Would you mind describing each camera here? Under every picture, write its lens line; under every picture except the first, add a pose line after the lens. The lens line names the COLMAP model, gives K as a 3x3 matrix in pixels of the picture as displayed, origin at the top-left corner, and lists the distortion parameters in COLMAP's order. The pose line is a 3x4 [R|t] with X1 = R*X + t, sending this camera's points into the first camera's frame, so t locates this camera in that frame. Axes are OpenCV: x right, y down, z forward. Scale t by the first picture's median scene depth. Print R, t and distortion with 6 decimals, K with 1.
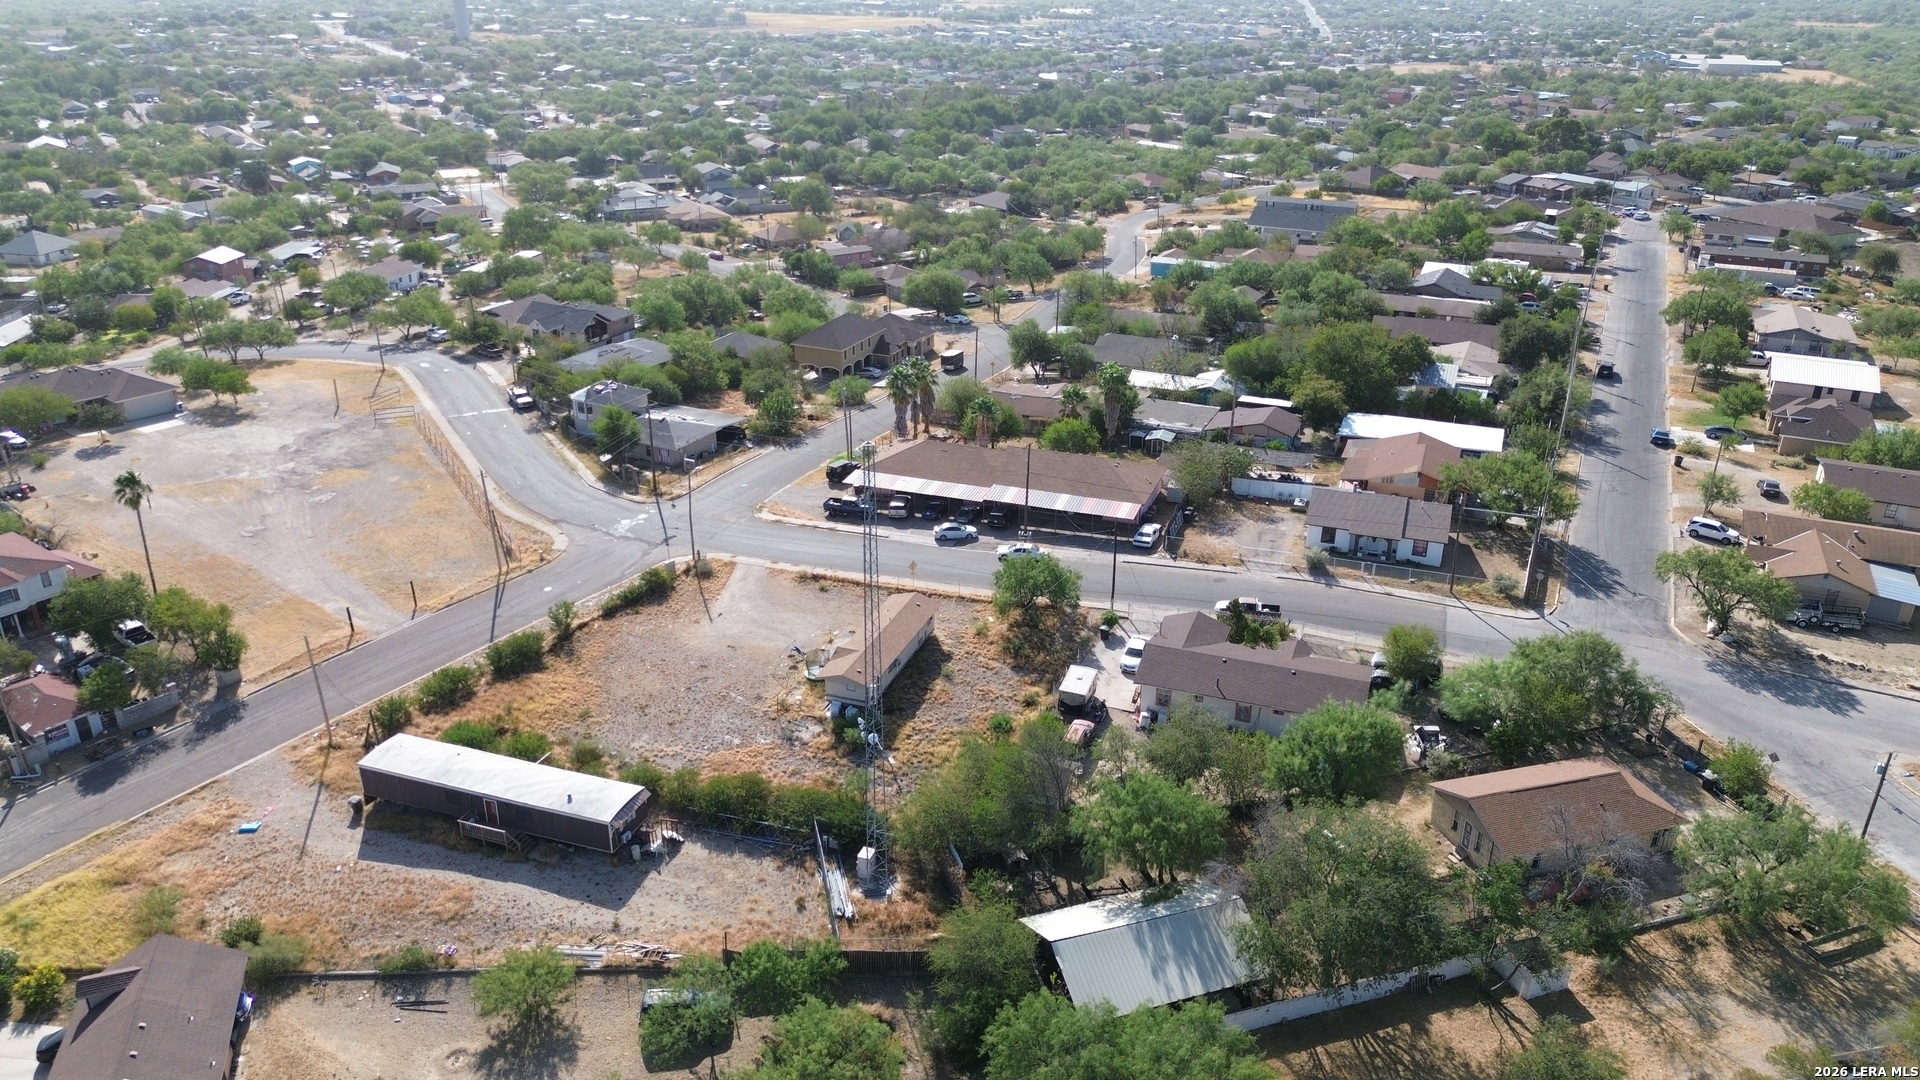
lens RADIAL K [[1354.5, 0, 956.5], [0, 1354.5, 543.1], [0, 0, 1]] dist [0.071846, -0.069957]
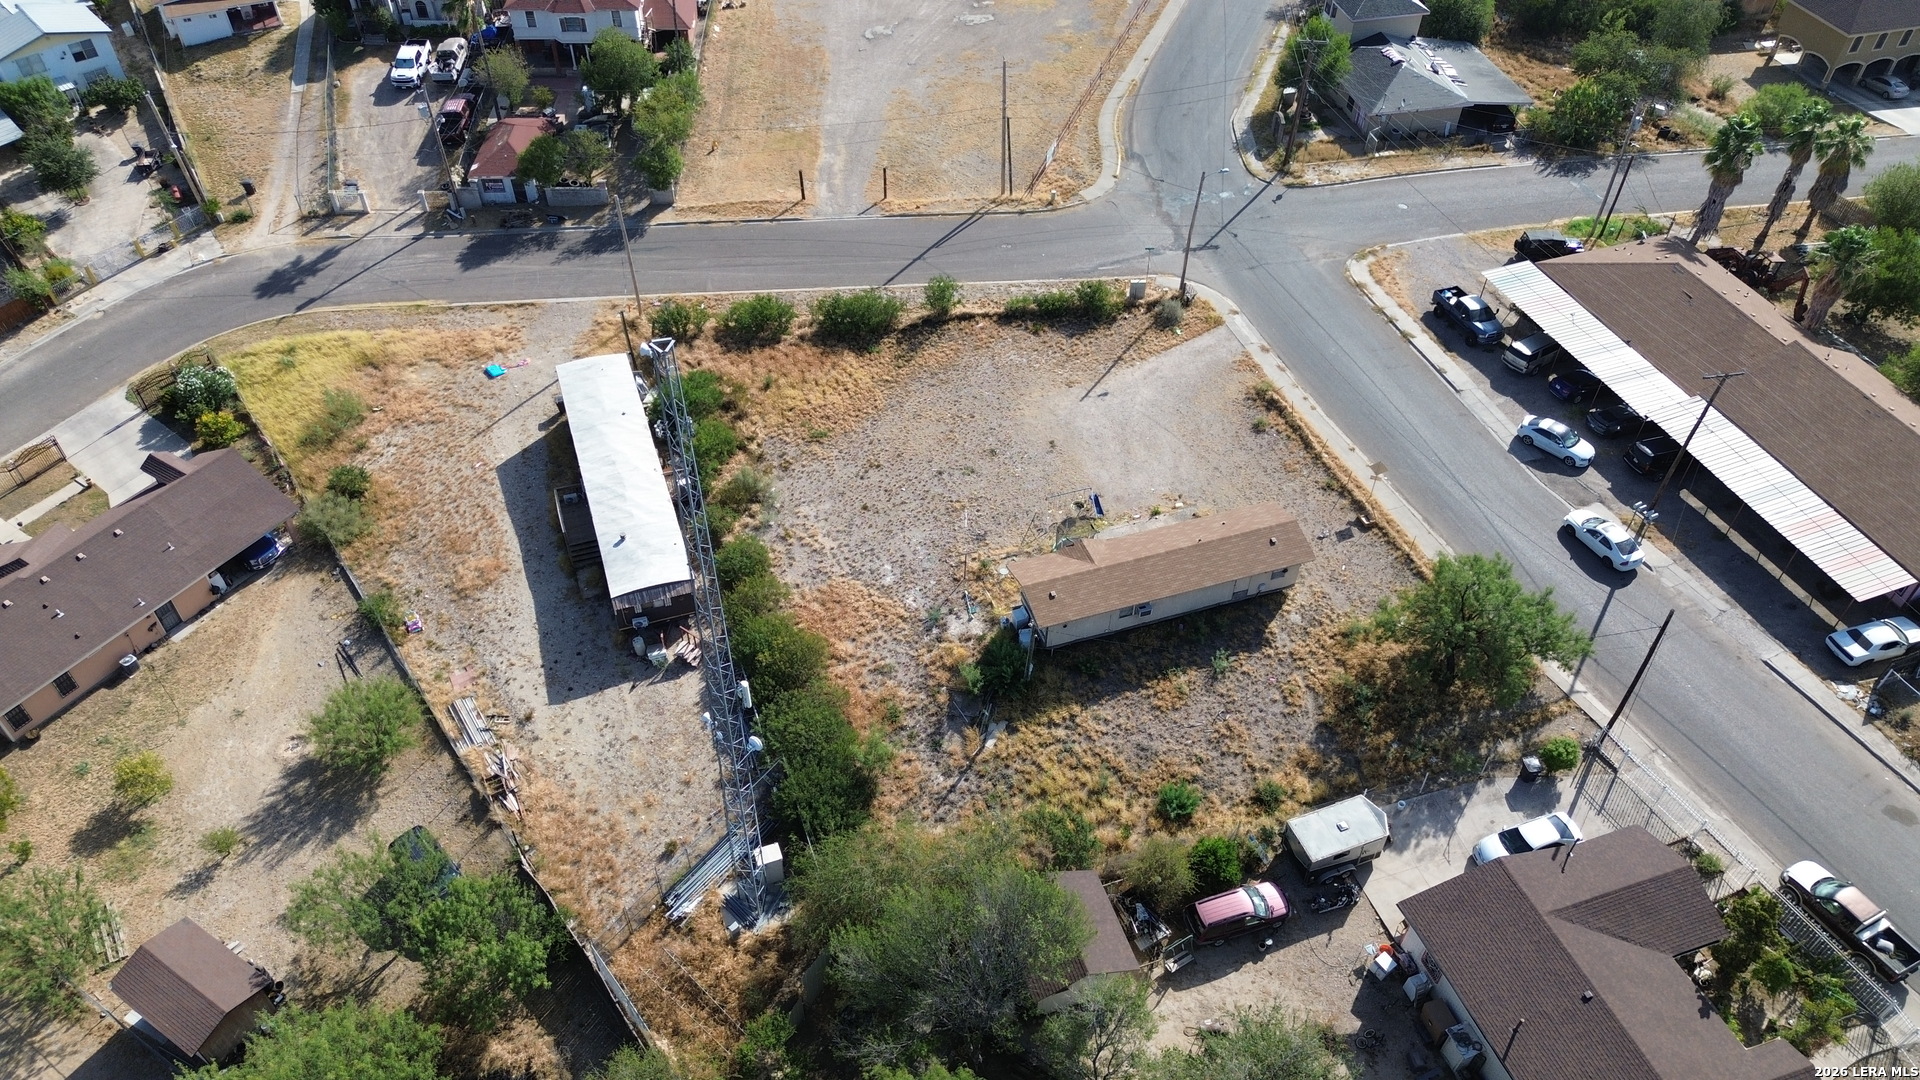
lens RADIAL K [[1369.4, 0, 960.0], [0, 1369.4, 540.0], [0, 0, 1]] dist [0.050887, -0.035638]
pose [[0.635144, 0.544571, -0.547754, 0.183095], [-0.325053, 0.831762, 0.450015, -0.155591], [0.700666, -0.107775, 0.705303, 0.385790]]
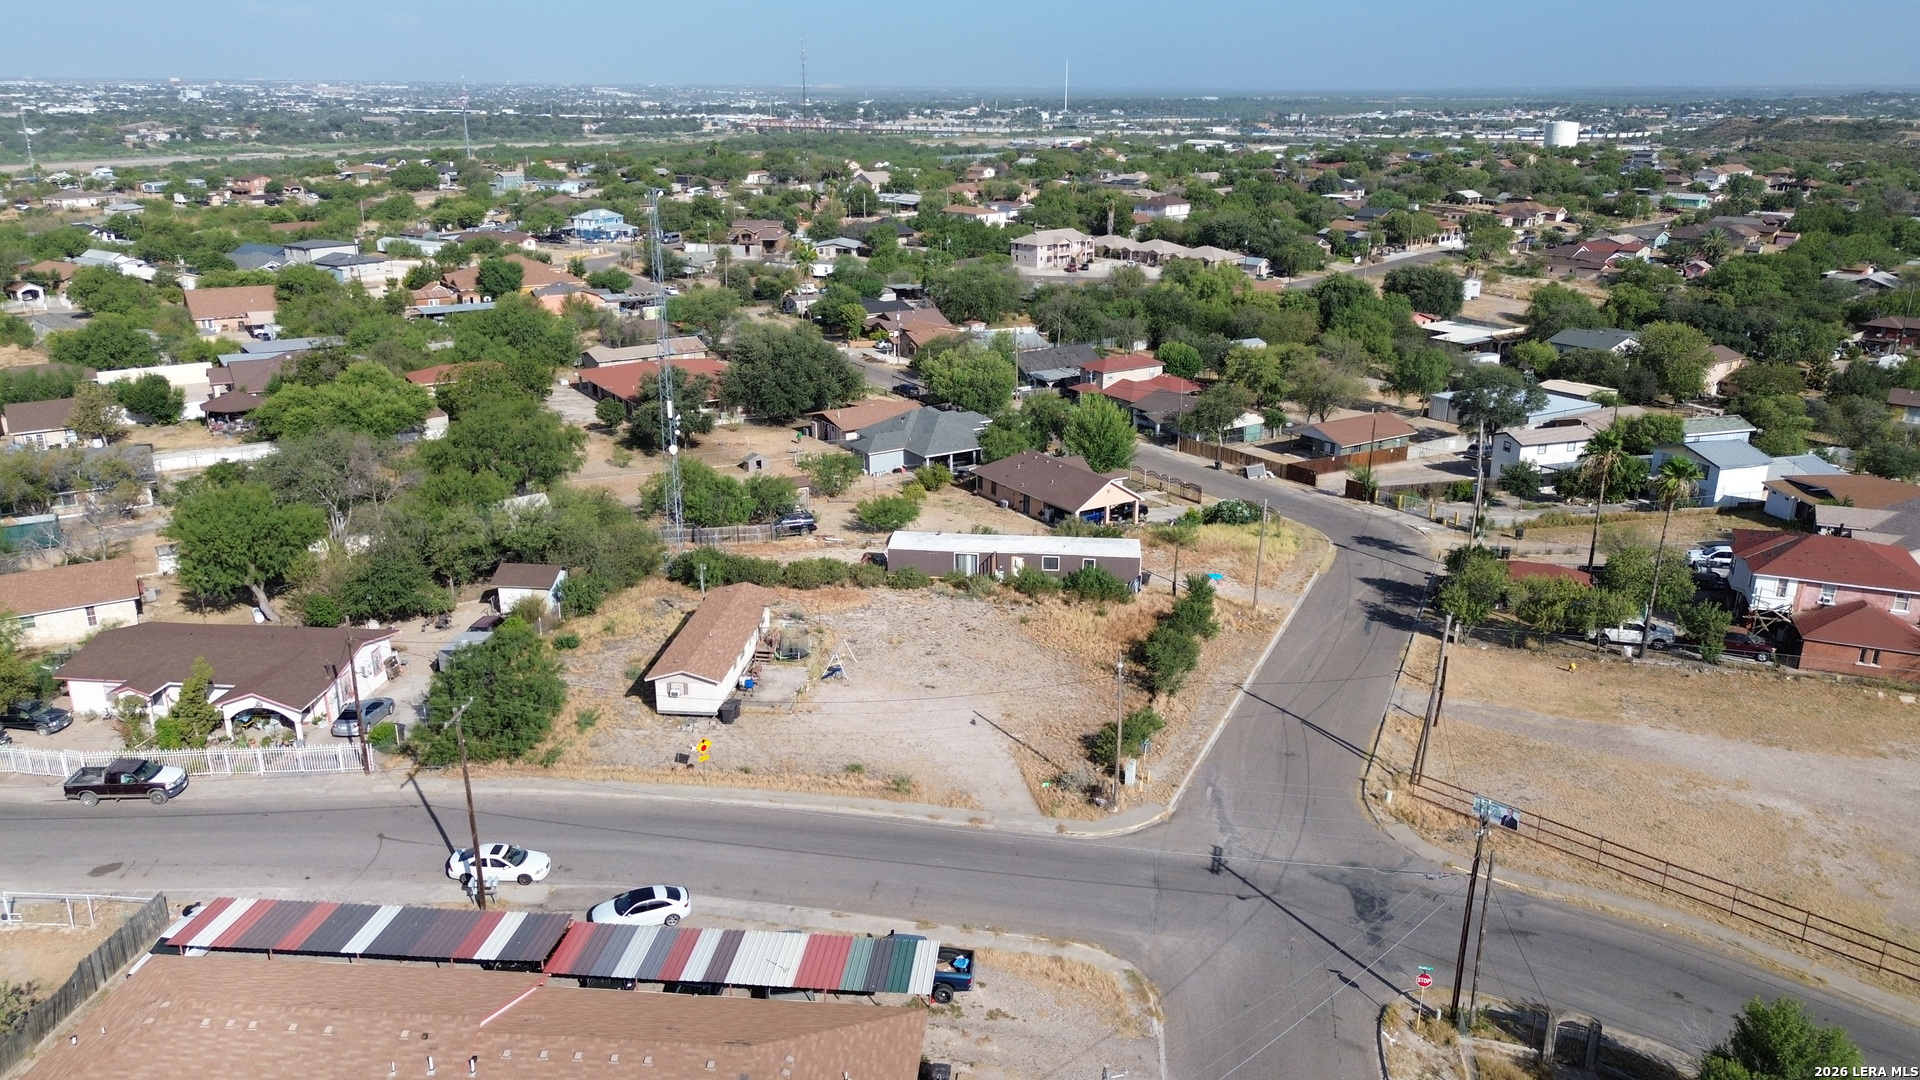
lens RADIAL K [[1354.5, 0, 956.5], [0, 1354.5, 543.1], [0, 0, 1]] dist [0.071846, -0.069957]
pose [[-0.966795, 0.076126, -0.243951, -0.003594], [-0.107641, 0.744484, 0.658907, -0.407938], [0.231777, 0.663287, -0.711569, 1.249539]]
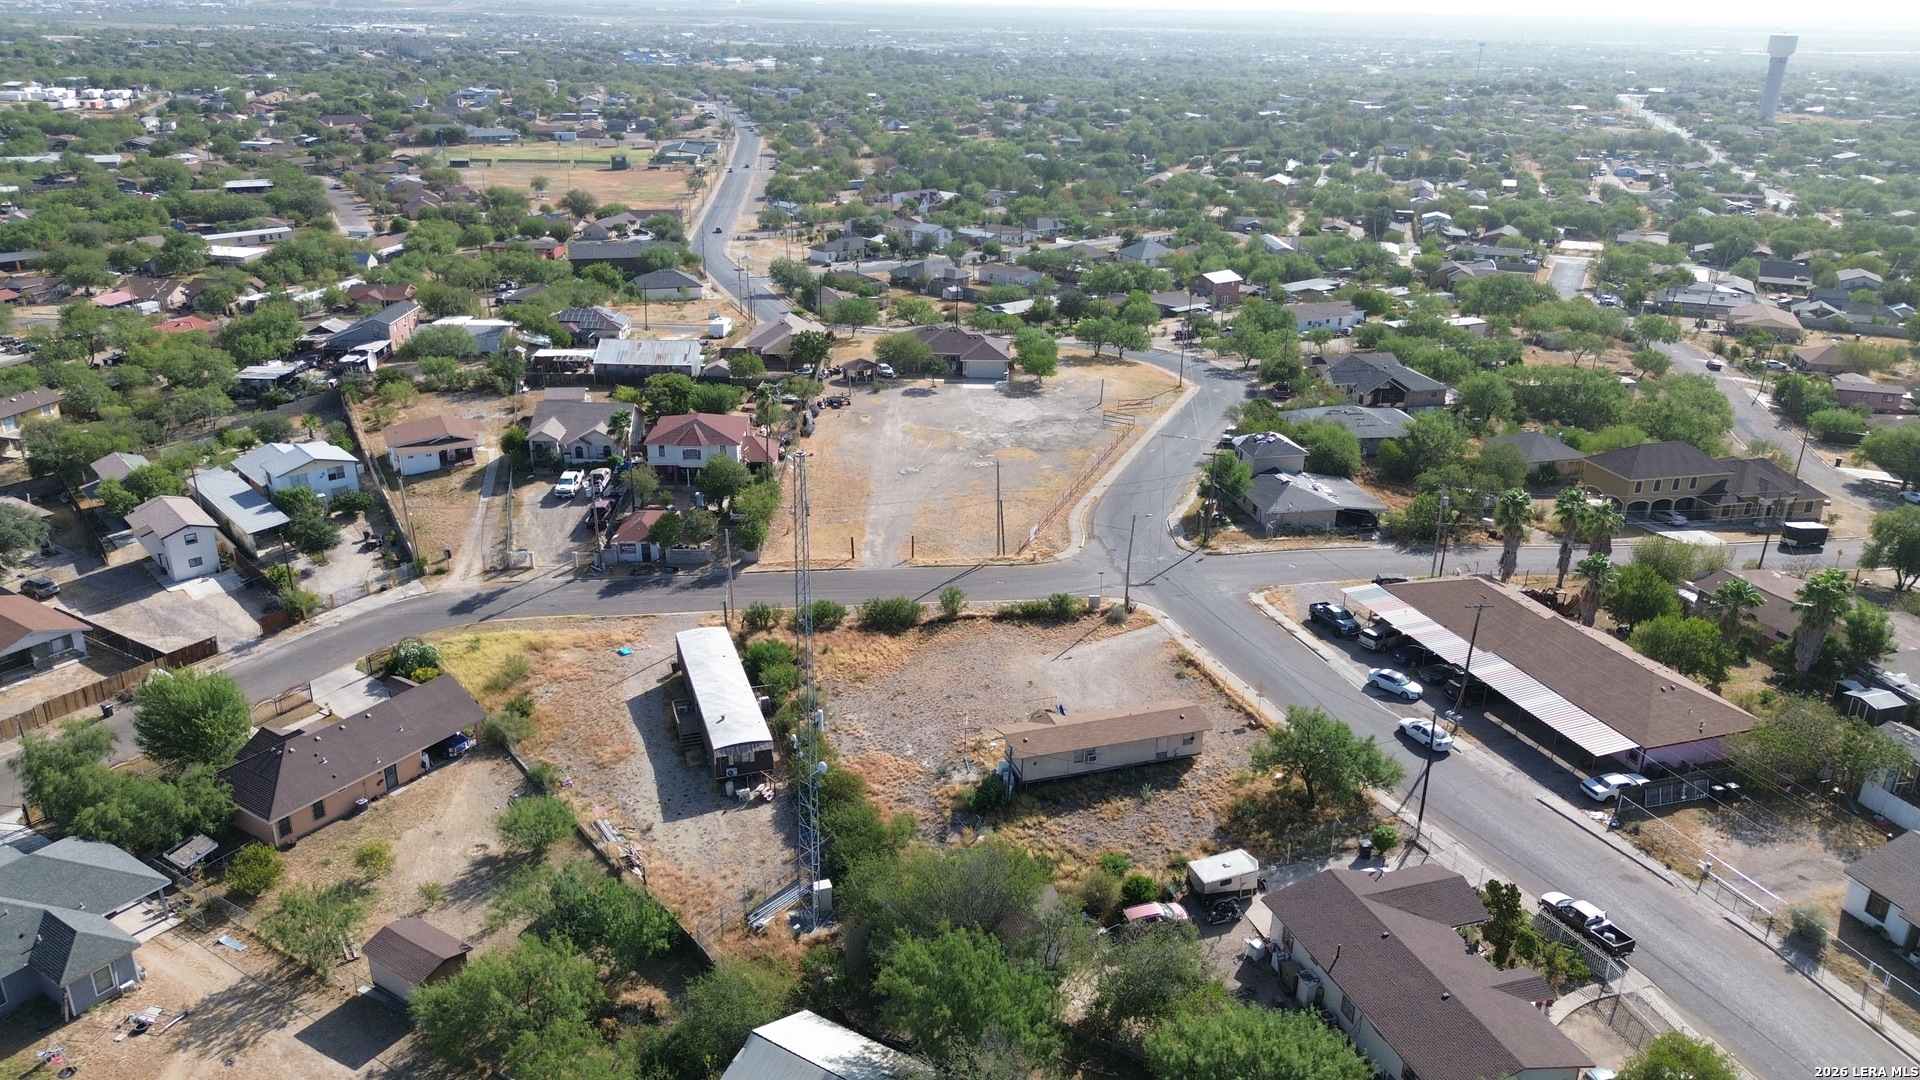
lens RADIAL K [[1363.2, 0, 958.5], [0, 1363.2, 535.2], [0, 0, 1]] dist [0.062380, -0.053141]
pose [[0.623307, 0.288937, -0.726639, 0.401281], [-0.329560, 0.939741, 0.090979, -0.079488], [0.709139, 0.182763, 0.680969, 0.234675]]
